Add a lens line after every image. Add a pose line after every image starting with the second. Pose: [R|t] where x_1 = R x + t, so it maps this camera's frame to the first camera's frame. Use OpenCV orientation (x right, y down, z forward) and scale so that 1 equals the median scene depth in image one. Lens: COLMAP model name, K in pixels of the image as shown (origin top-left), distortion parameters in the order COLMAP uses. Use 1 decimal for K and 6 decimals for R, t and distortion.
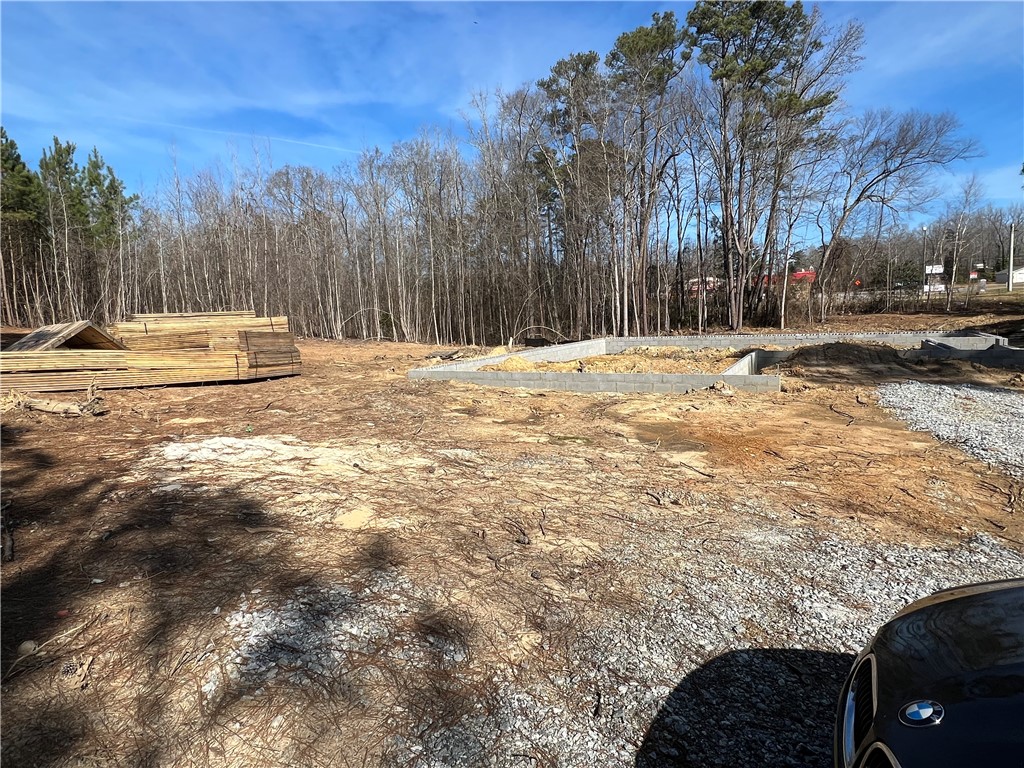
lens RADIAL K [[564.0, 0, 507.8], [0, 564.0, 379.1], [0, 0, 1]] dist [-0.002093, -0.000195]
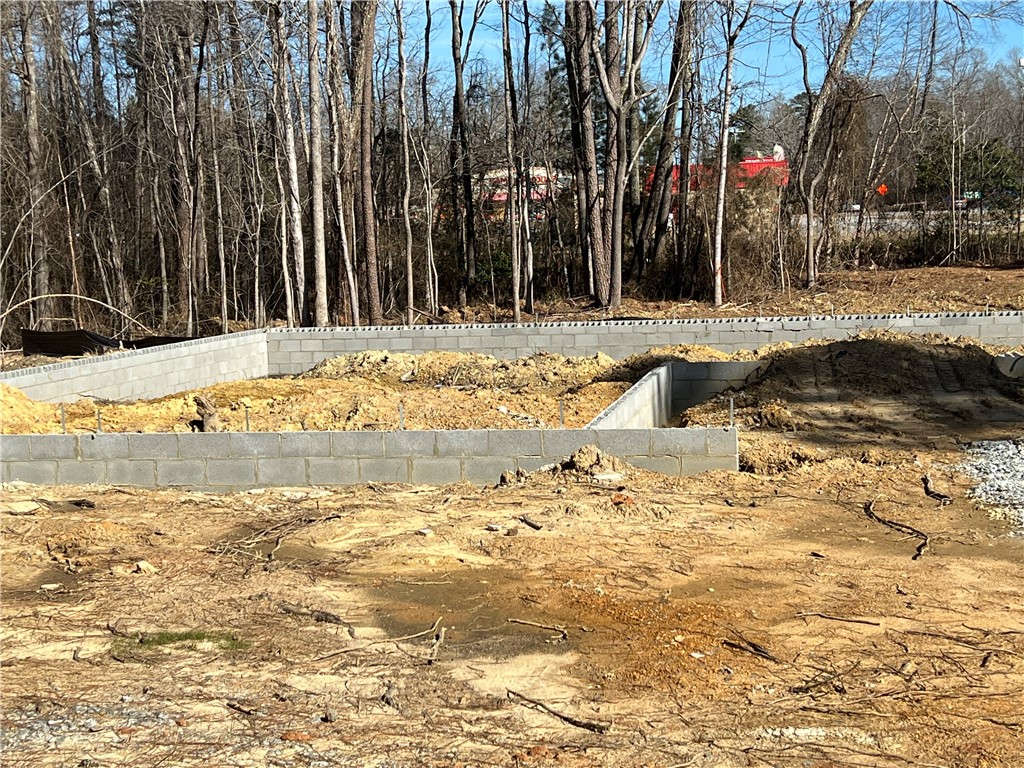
lens RADIAL K [[1586.5, 0, 496.1], [0, 1586.5, 378.9], [0, 0, 1]] dist [0.250584, -0.873326]
pose [[0.950157, -0.012768, 0.311511, -0.001185], [0.025736, 0.998963, -0.037552, -0.002660], [-0.310708, 0.043697, 0.949500, 0.028254]]
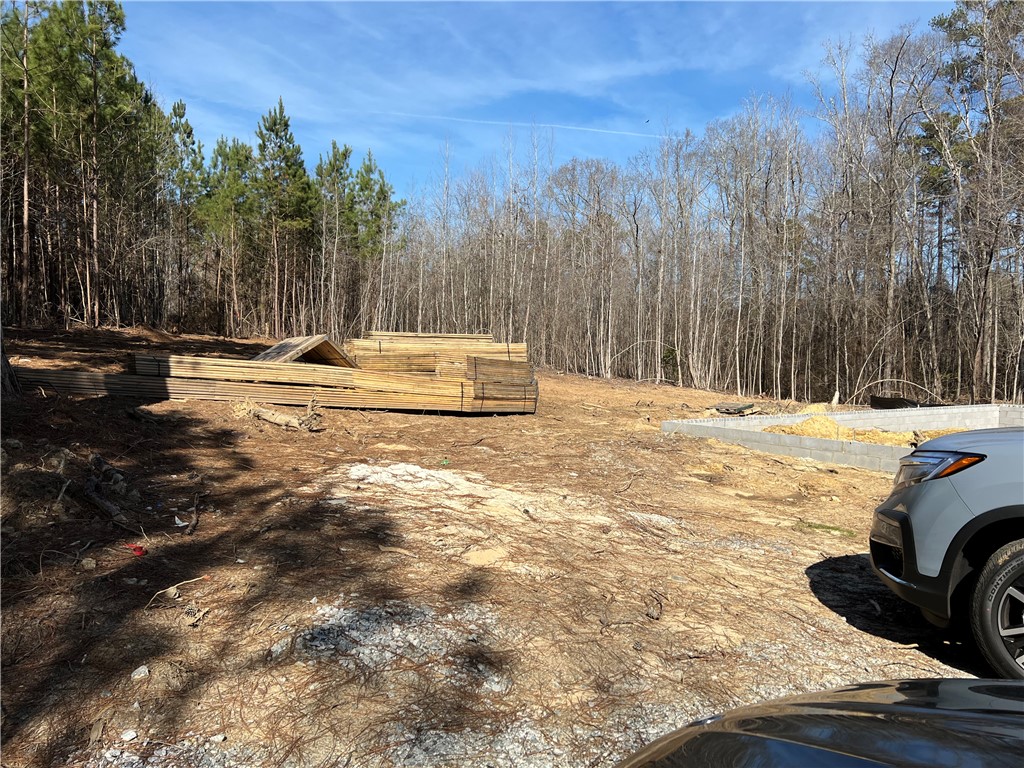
lens RADIAL K [[767.4, 0, 518.5], [0, 767.4, 390.1], [0, 0, 1]] dist [0.087942, -0.120539]
pose [[0.907669, 0.078989, -0.412188, 0.078458], [-0.104947, 0.993645, -0.040687, 0.006372], [0.406354, 0.080188, 0.910190, -0.040720]]
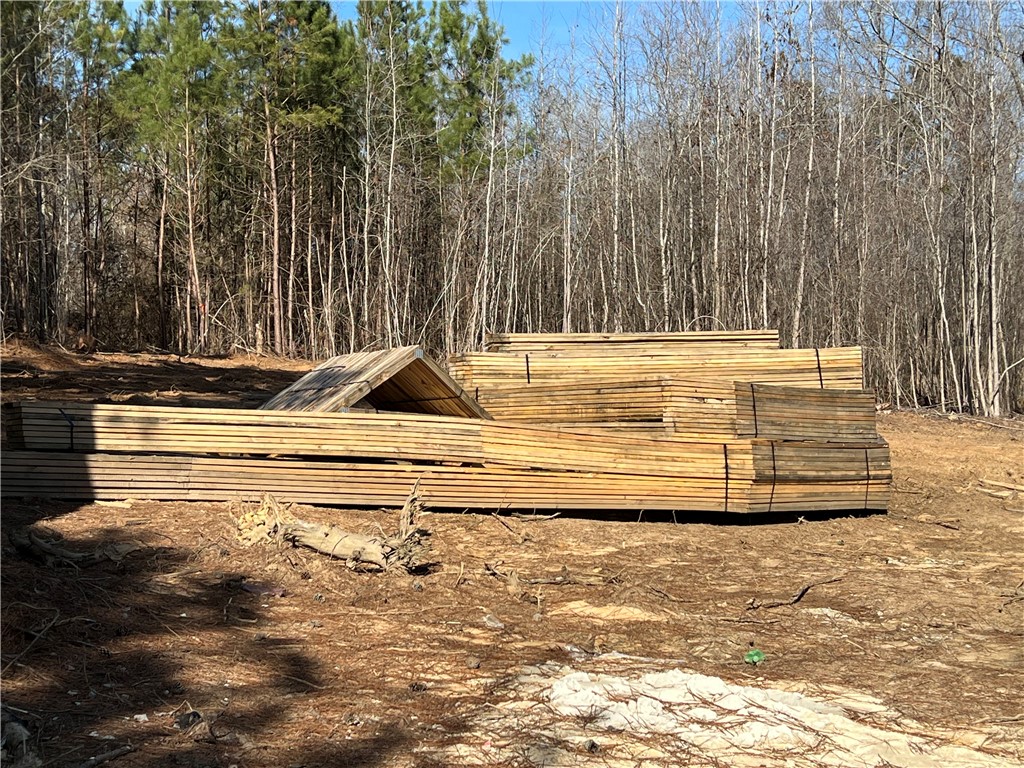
lens RADIAL K [[1586.5, 0, 496.1], [0, 1586.5, 378.9], [0, 0, 1]] dist [0.250584, -0.873326]
pose [[0.833433, 0.033814, -0.551585, -0.020692], [-0.084962, 0.994100, -0.067433, -0.002232], [0.546051, 0.103065, 0.831388, 0.023253]]
